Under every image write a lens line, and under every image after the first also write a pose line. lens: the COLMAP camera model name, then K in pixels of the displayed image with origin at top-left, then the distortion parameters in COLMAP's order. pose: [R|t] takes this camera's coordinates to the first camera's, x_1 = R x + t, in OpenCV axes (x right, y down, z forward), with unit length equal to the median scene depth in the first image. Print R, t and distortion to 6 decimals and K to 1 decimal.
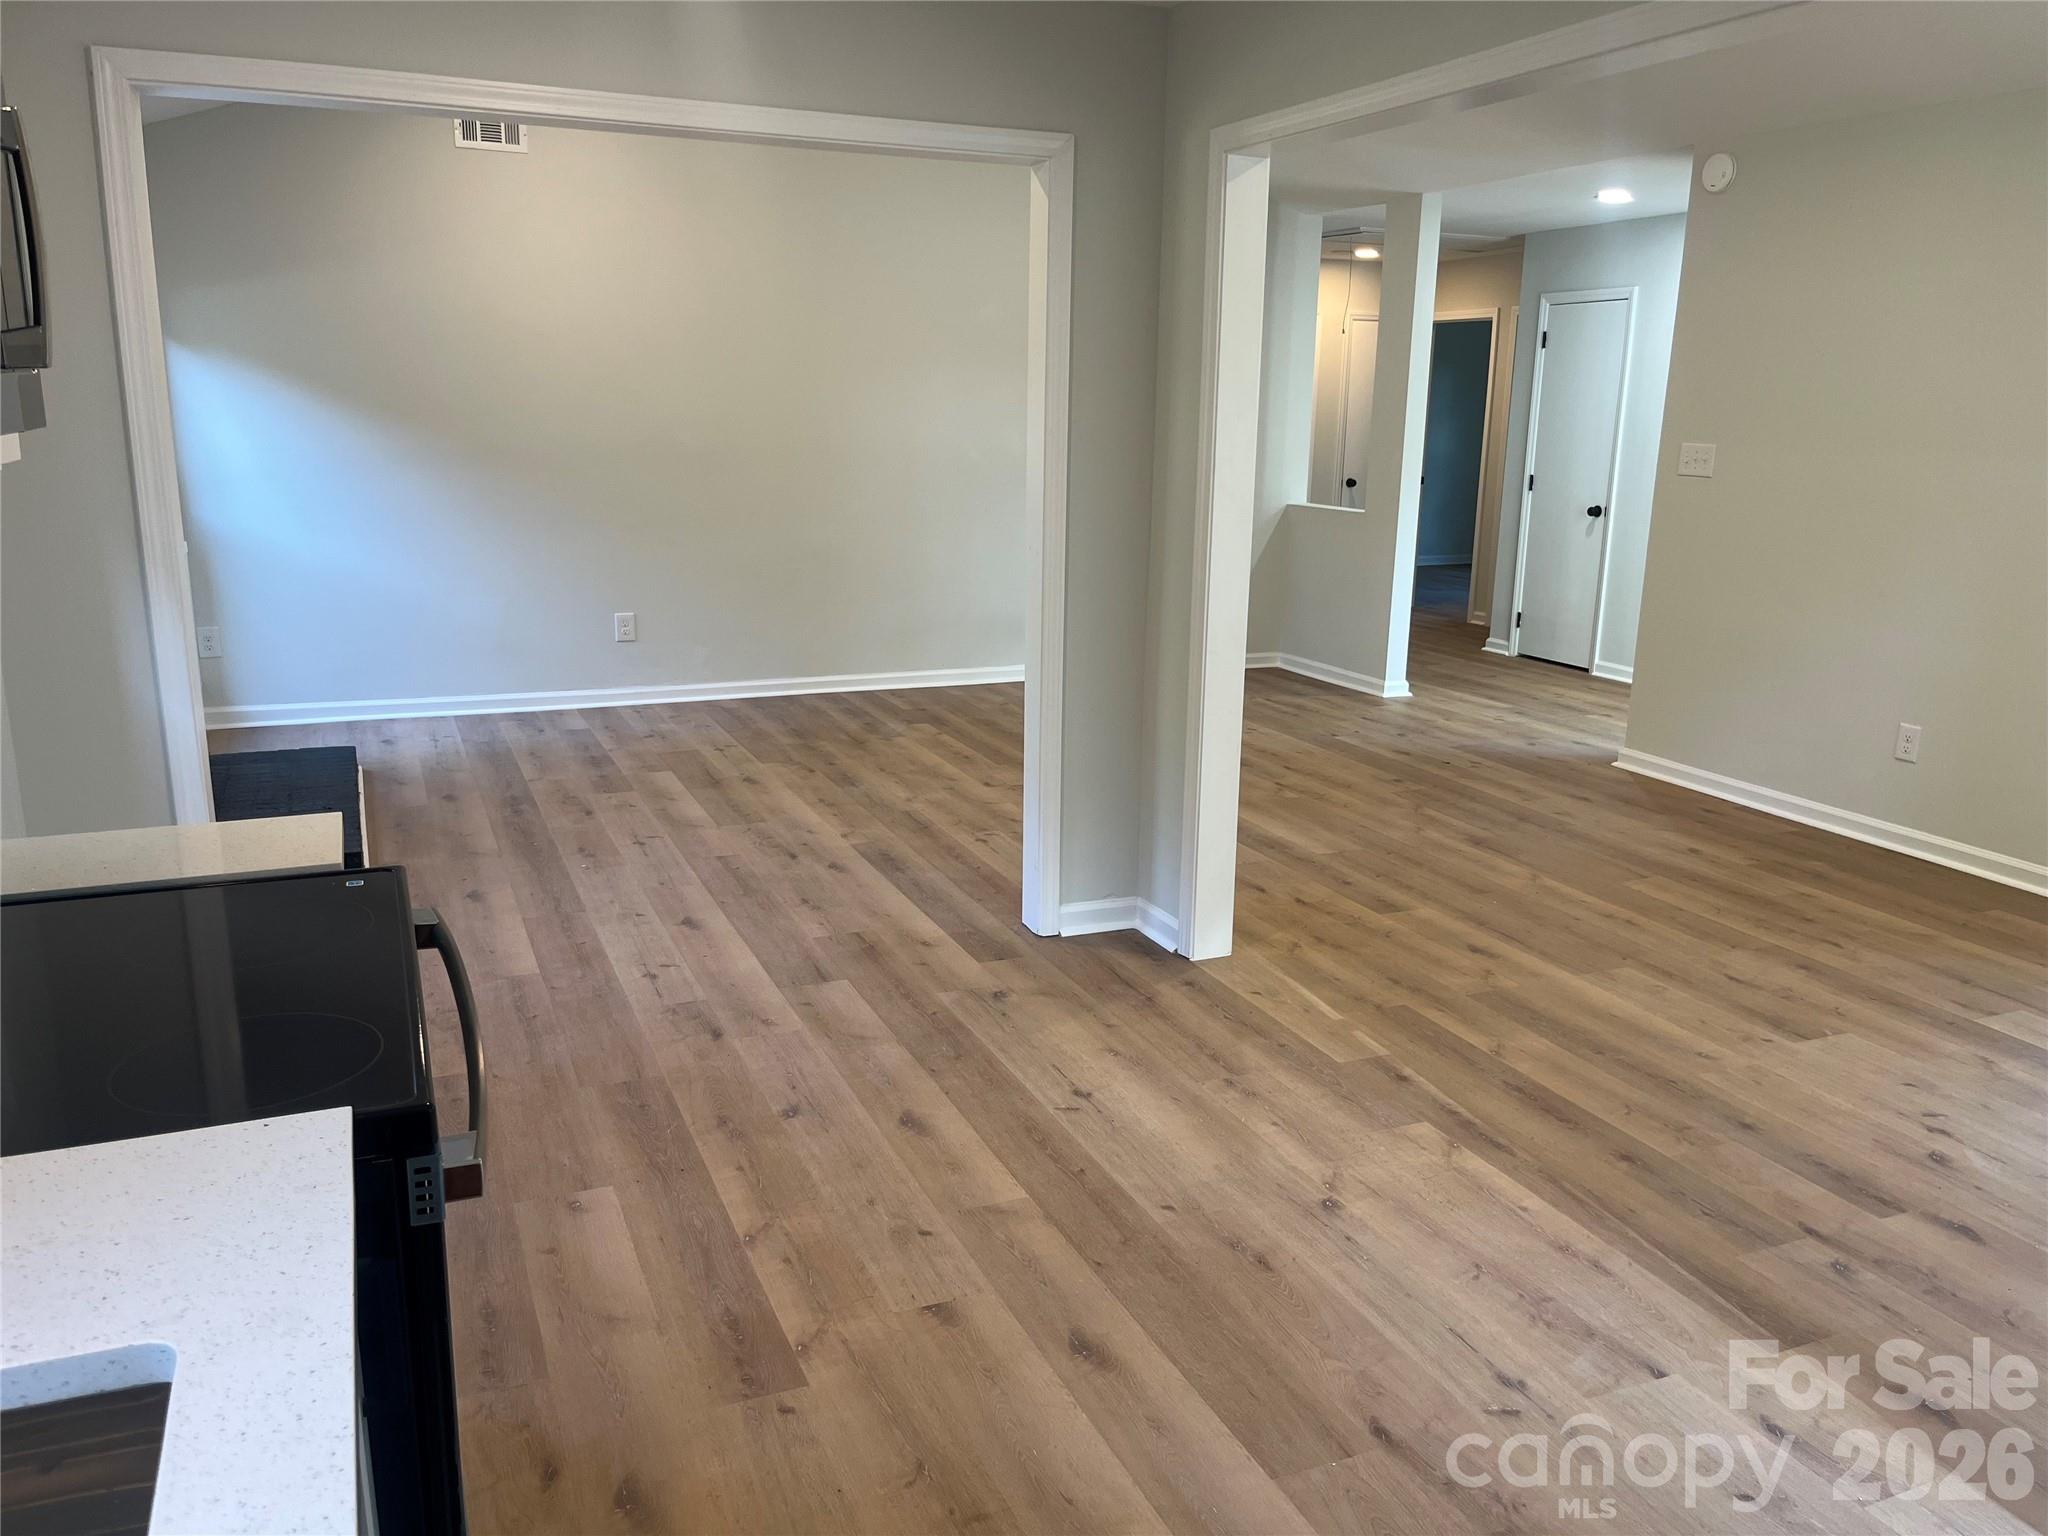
lens RADIAL K [[1558.7, 0, 1025.7], [0, 1558.7, 777.6], [0, 0, 1]] dist [0.018351, -0.002459]
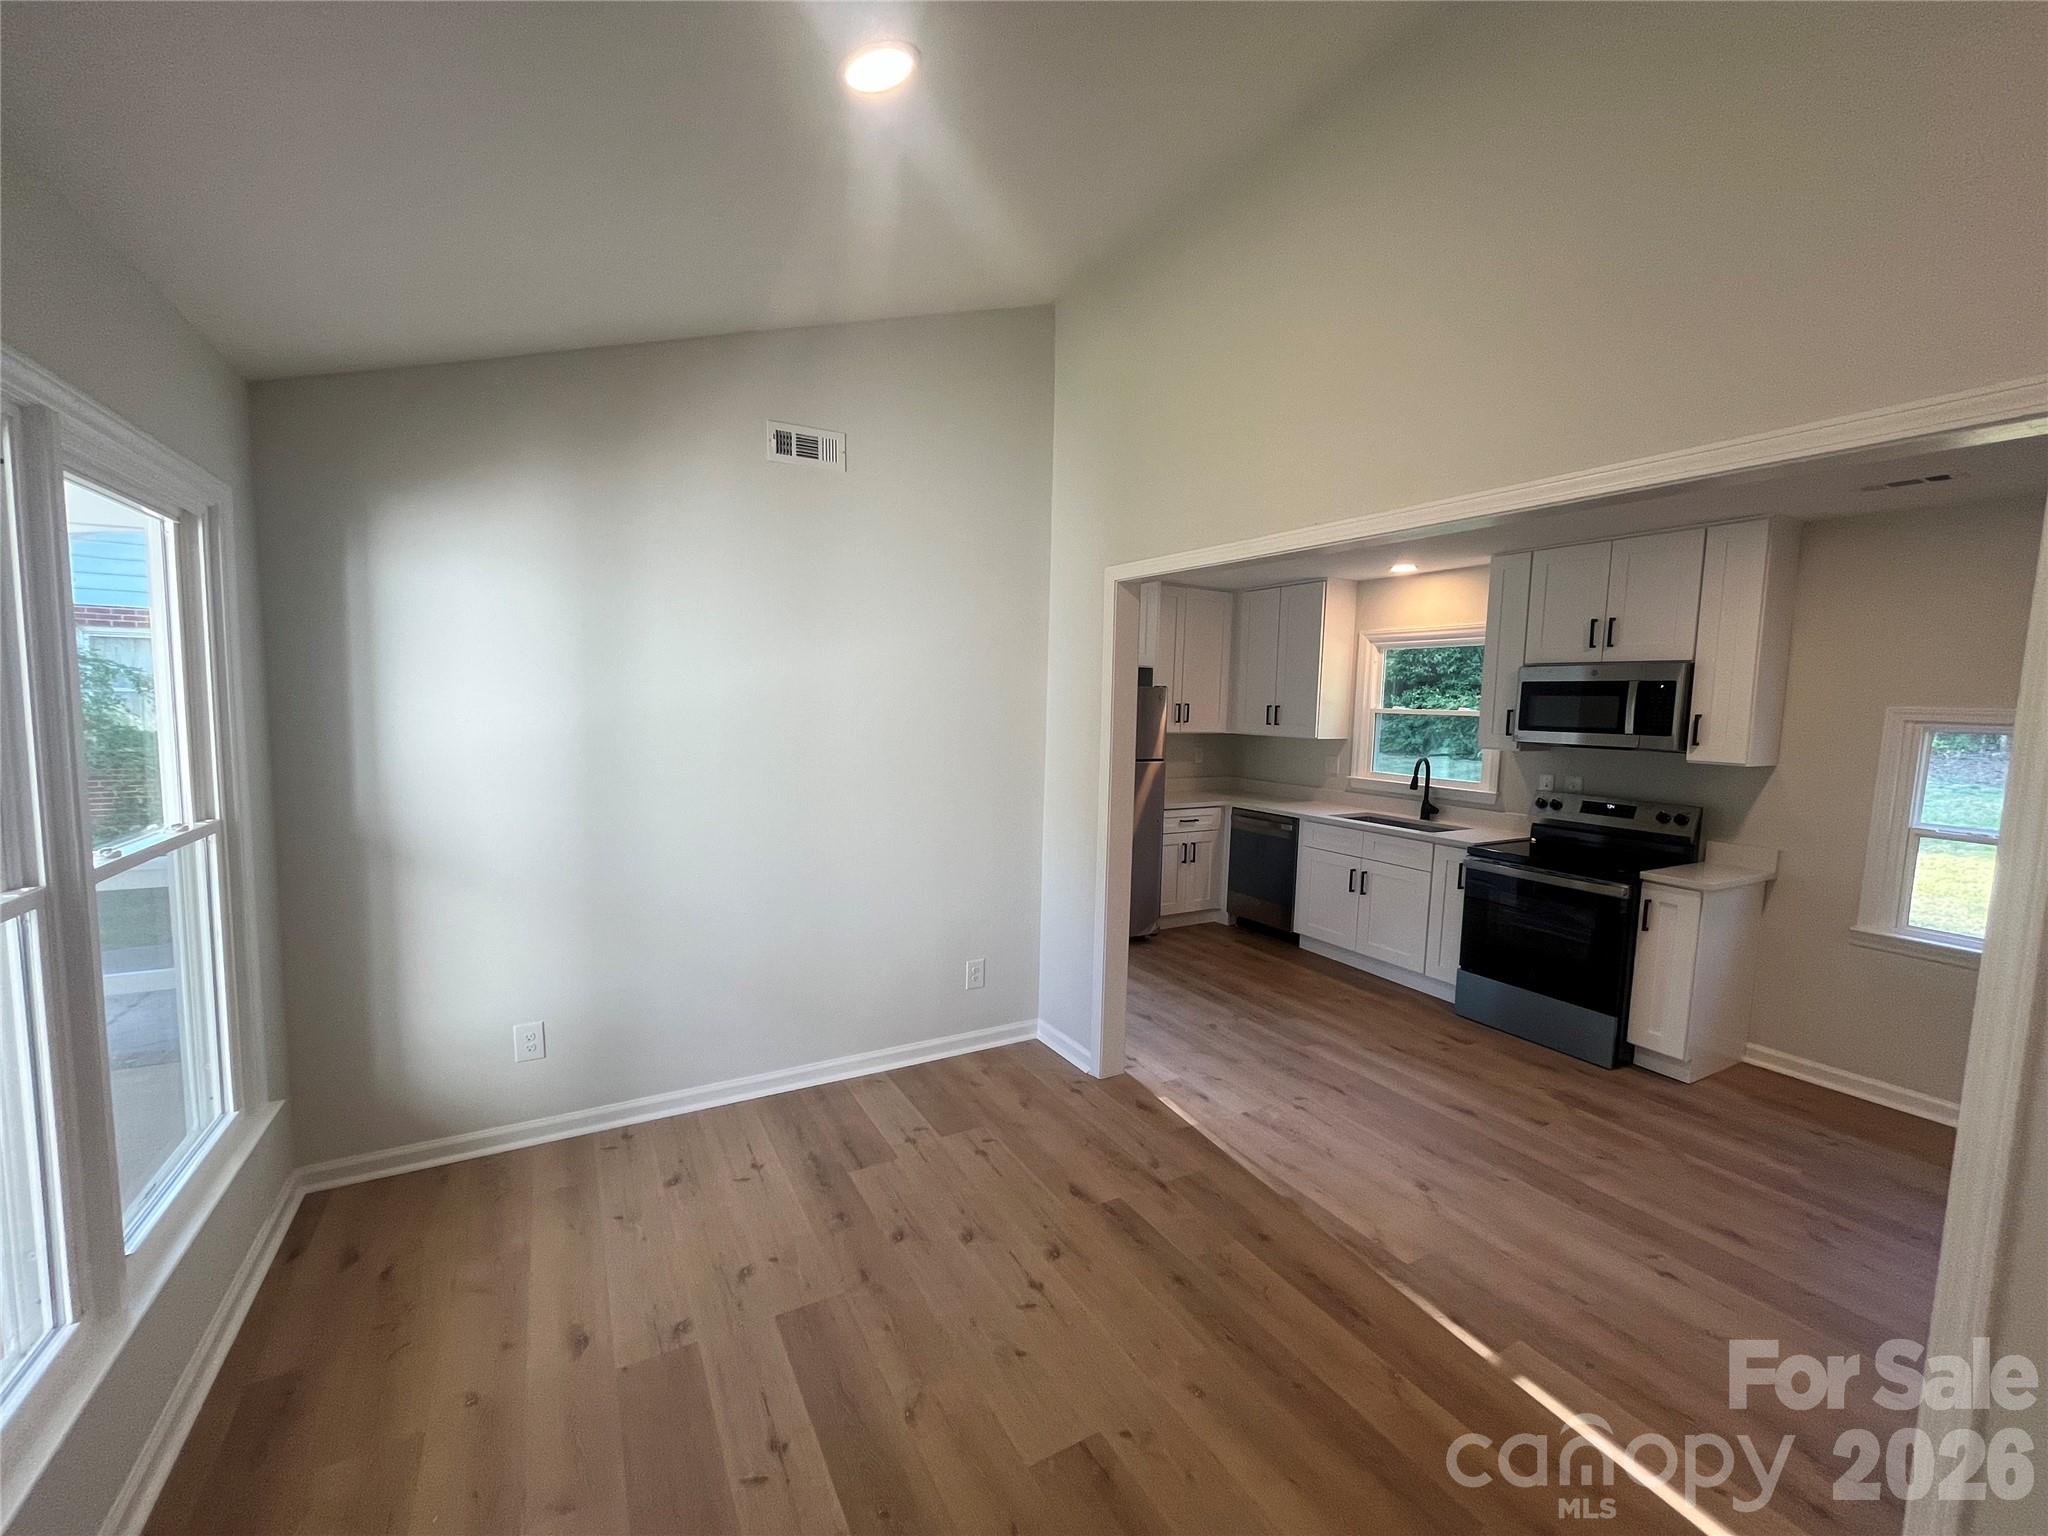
lens RADIAL K [[829.5, 0, 1028.5], [0, 829.5, 775.9], [0, 0, 1]] dist [-0.000969, -0.000517]
pose [[-0.992575, -0.028715, -0.118199, 0.406943], [-0.065928, 0.943624, 0.324387, -0.234257], [0.102220, 0.329771, -0.938510, 0.898803]]
